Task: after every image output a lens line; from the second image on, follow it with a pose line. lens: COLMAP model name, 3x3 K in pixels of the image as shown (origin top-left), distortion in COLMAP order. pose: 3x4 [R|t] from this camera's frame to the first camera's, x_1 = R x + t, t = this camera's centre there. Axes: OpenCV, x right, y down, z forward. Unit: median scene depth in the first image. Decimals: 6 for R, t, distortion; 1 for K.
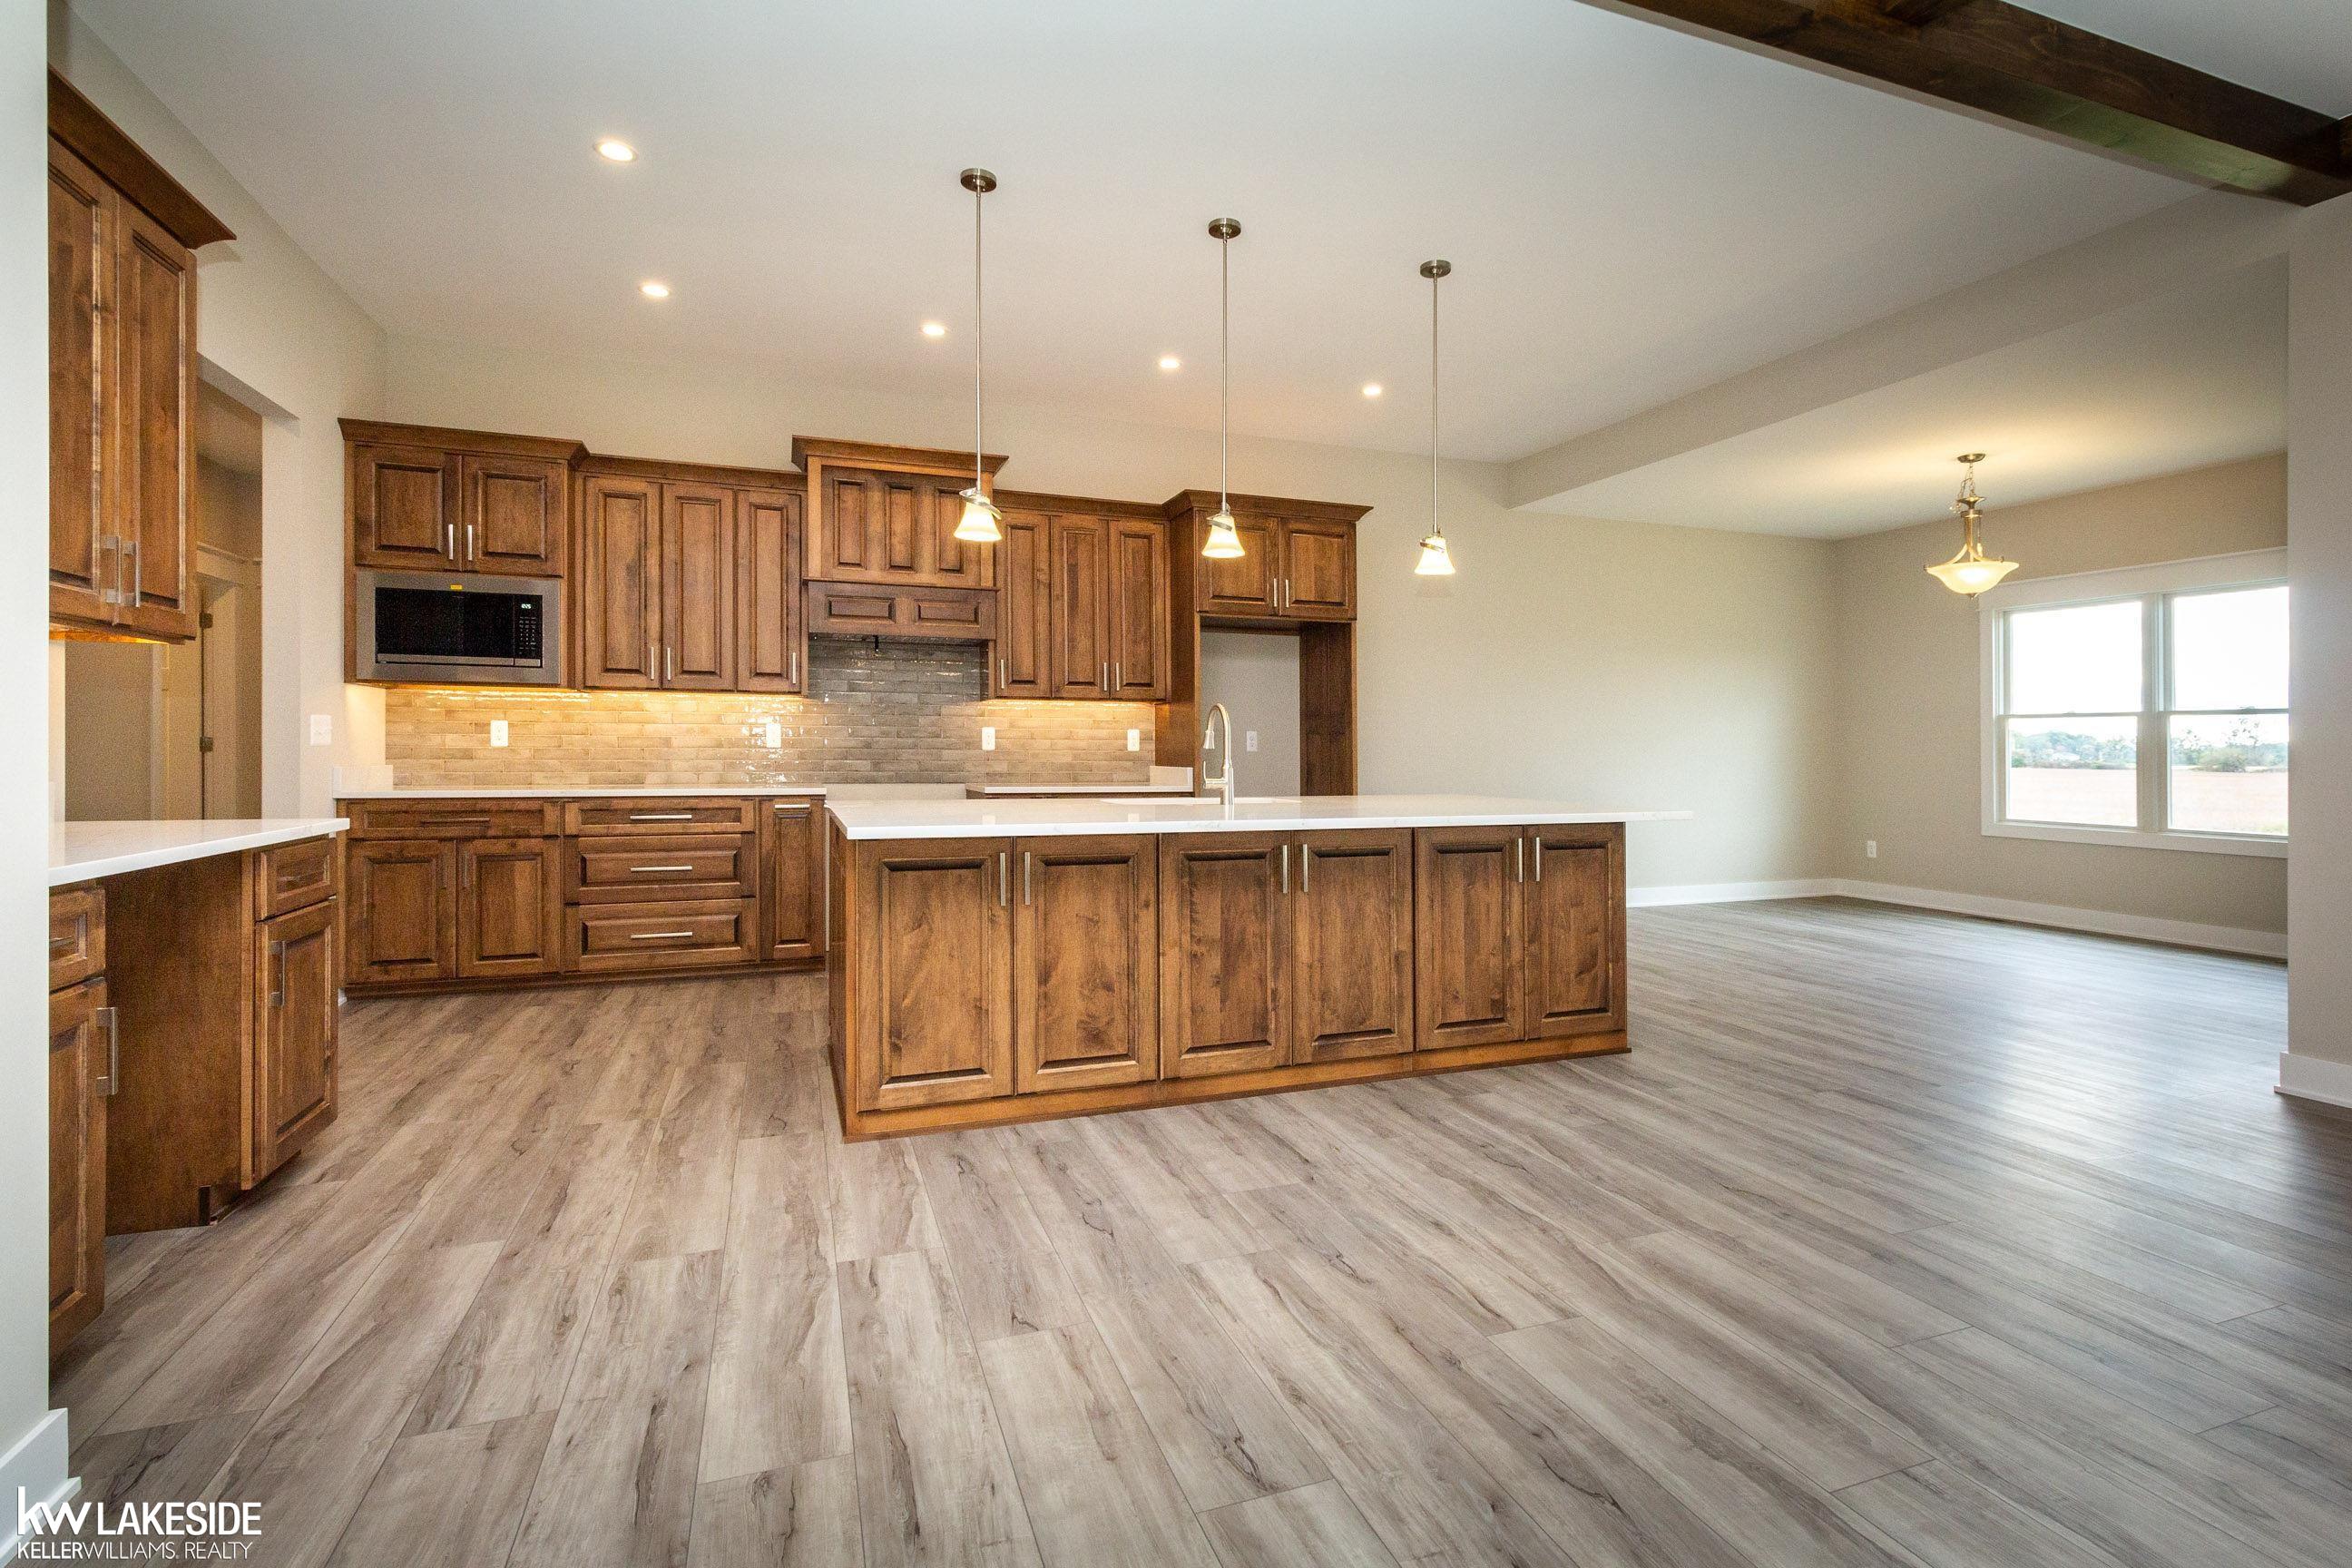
lens RADIAL K [[1094.3, 0, 1181.0], [0, 1094.3, 731.0], [0, 0, 1]] dist [-0.009276, -0.000298]
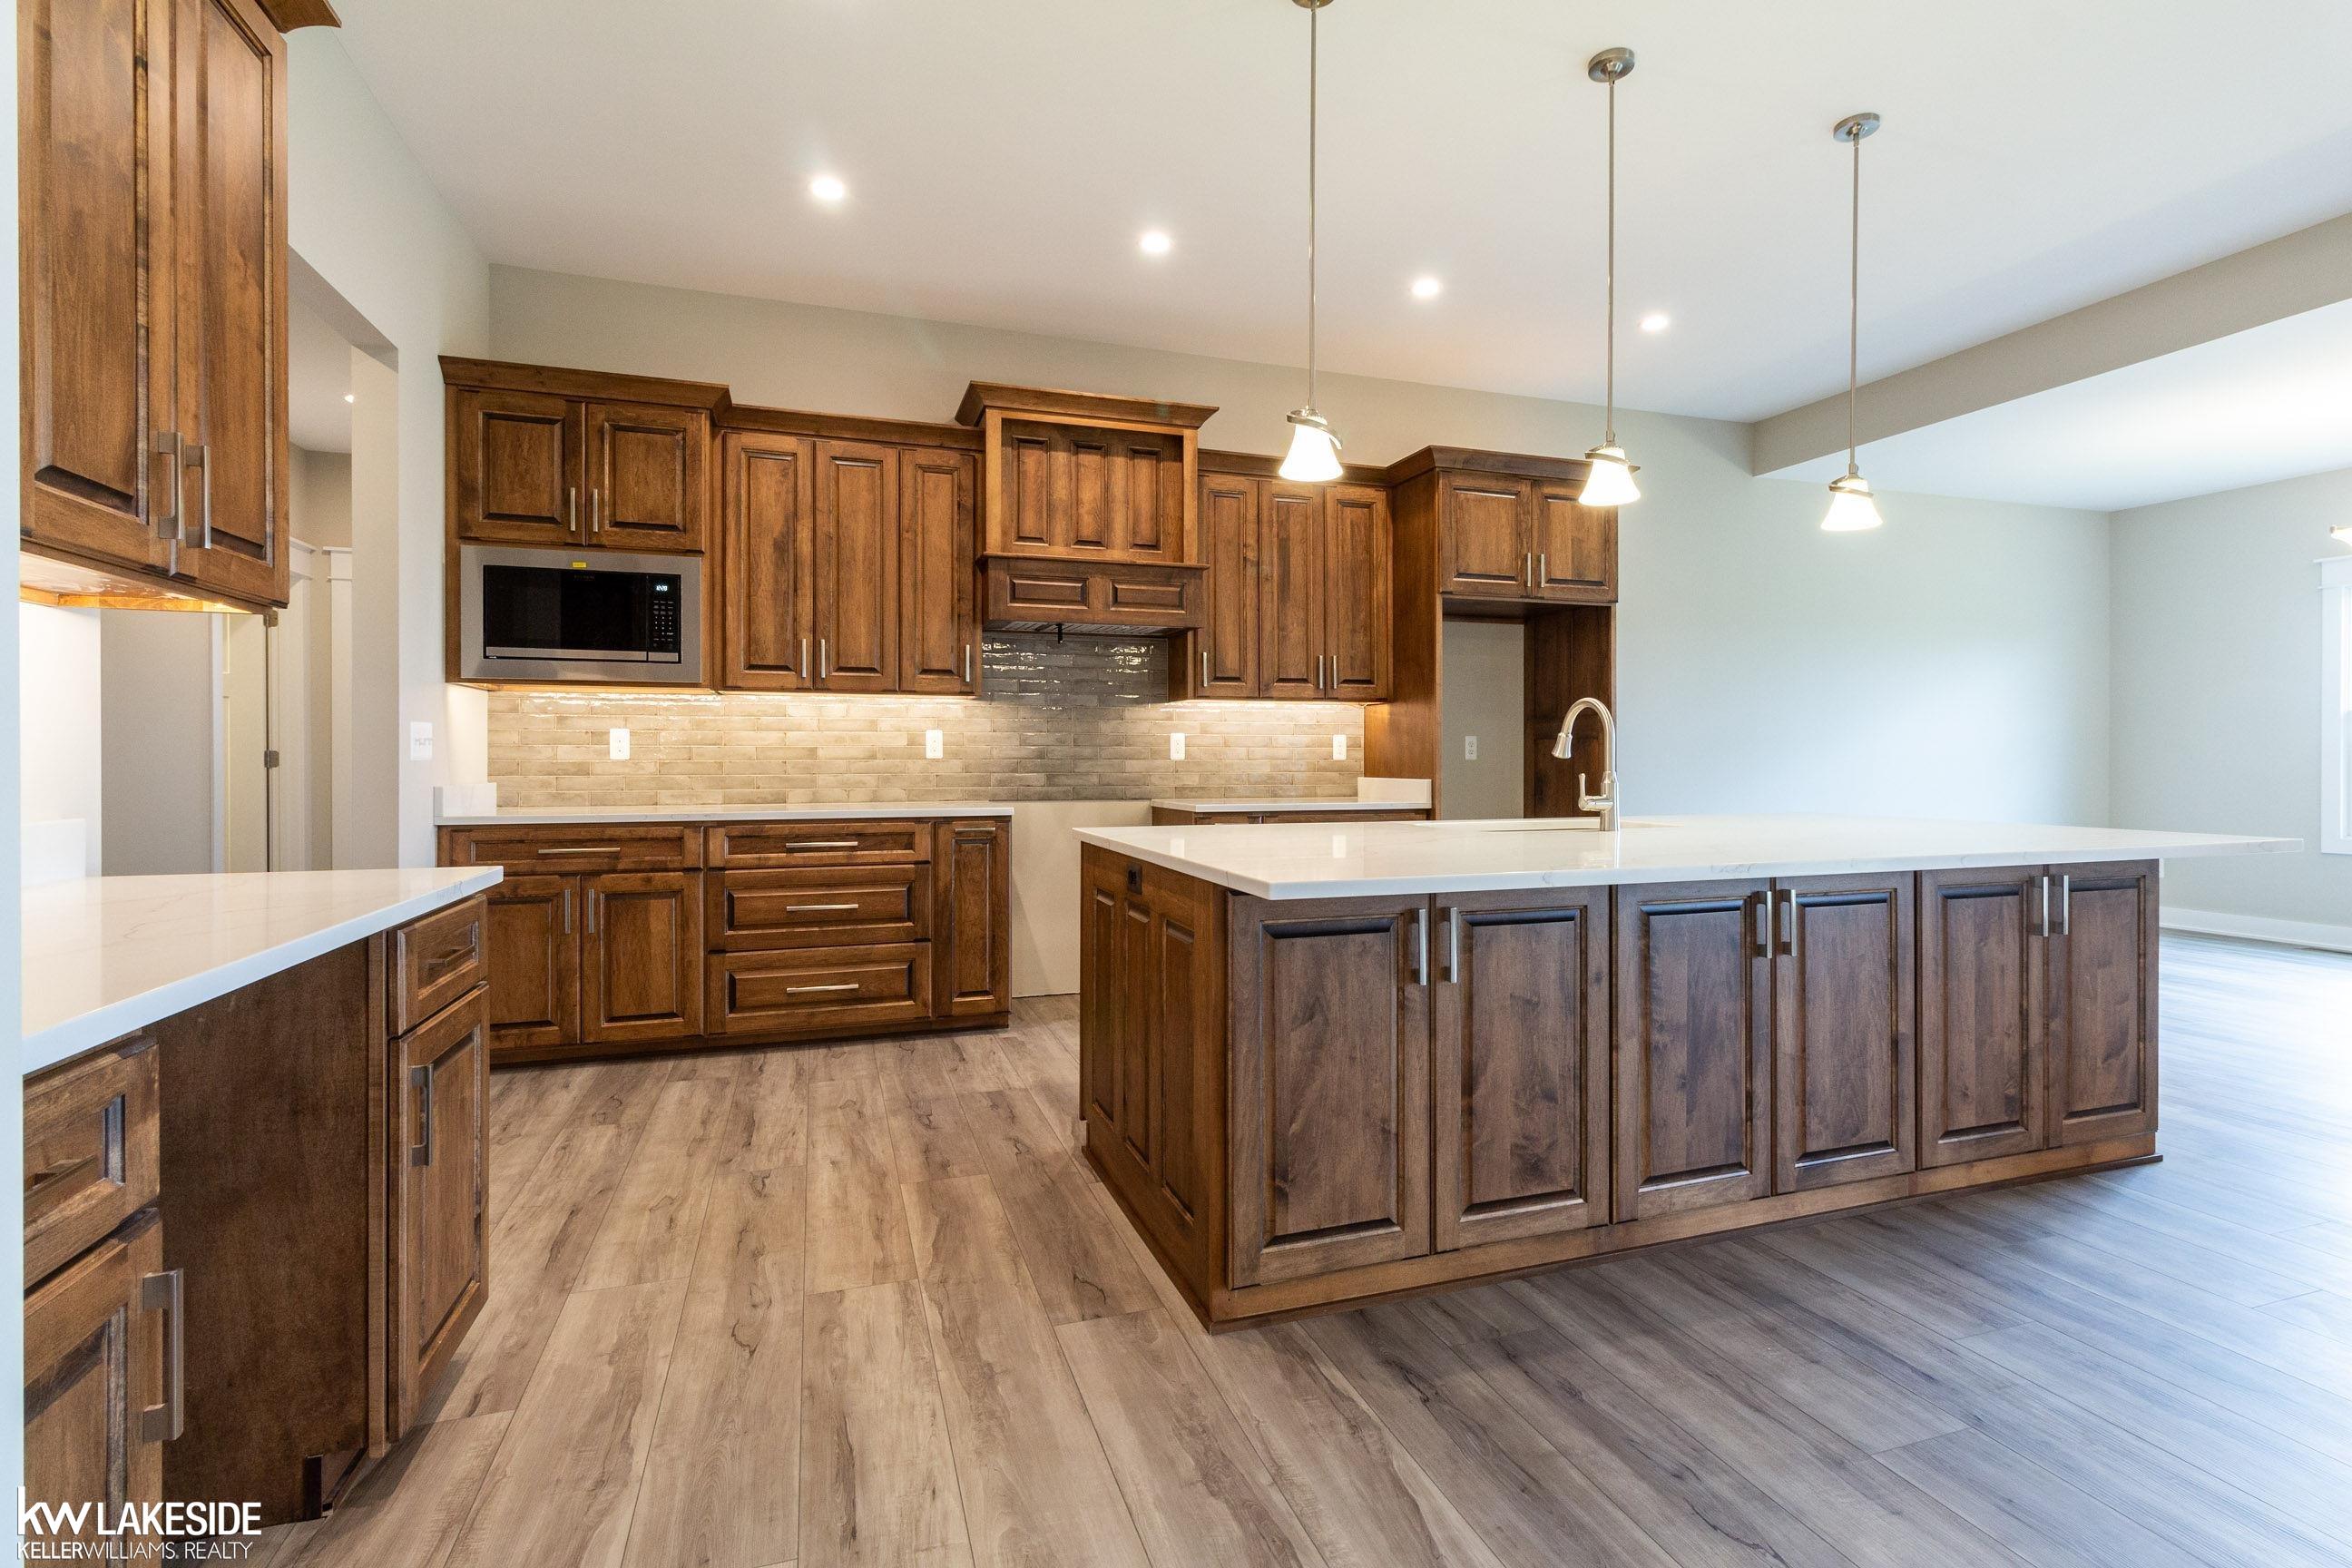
lens RADIAL K [[1094.3, 0, 1179.2], [0, 1094.3, 733.6], [0, 0, 1]] dist [-0.009276, -0.000298]
pose [[0.999599, -0.006534, -0.027562, -0.195518], [0.006413, 0.999969, -0.004488, 0.001132], [0.027590, 0.004310, 0.999610, 0.197567]]
